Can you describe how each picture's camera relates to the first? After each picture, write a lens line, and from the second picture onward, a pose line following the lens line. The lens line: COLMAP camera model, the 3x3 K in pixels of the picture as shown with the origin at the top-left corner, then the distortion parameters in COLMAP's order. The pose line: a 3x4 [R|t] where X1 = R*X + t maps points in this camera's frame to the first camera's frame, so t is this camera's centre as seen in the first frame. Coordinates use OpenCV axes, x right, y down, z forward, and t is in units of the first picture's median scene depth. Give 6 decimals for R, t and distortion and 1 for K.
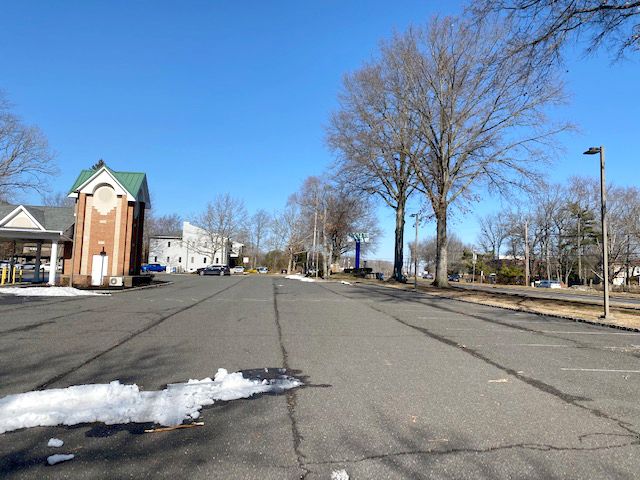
lens RADIAL K [[485.2, 0, 325.6], [0, 485.2, 235.1], [0, 0, 1]] dist [0.045338, -0.043282]
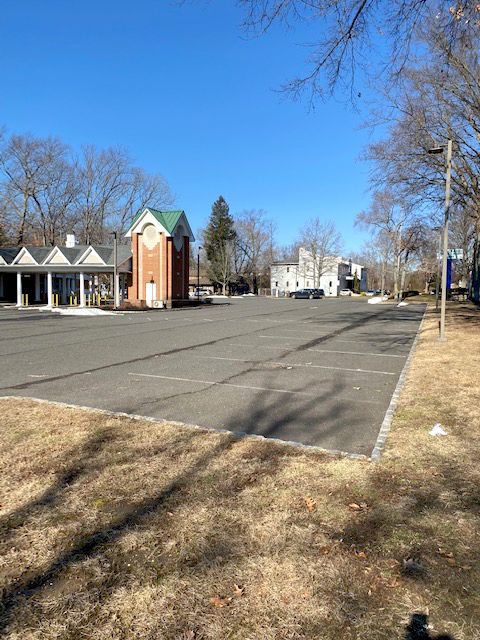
lens RADIAL K [[485.2, 0, 249.0], [0, 485.2, 328.7], [0, 0, 1]] dist [0.045338, -0.043282]
pose [[0.885374, 0.016262, -0.464595, 0.333437], [0.051299, 0.989867, 0.132410, 0.005379], [0.462040, -0.141065, 0.875568, 0.024671]]
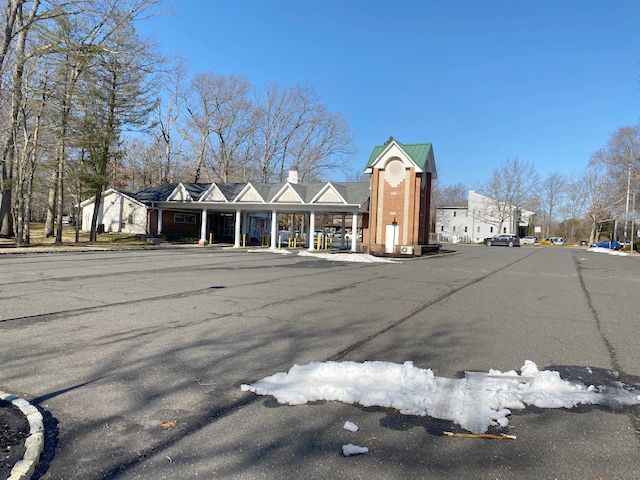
lens RADIAL K [[485.2, 0, 326.0], [0, 485.2, 227.5], [0, 0, 1]] dist [0.045338, -0.043282]
pose [[0.842930, -0.005259, -0.537998, -0.012669], [0.030263, 0.998833, 0.037652, 0.001724], [0.537172, -0.048020, 0.842105, 0.029772]]
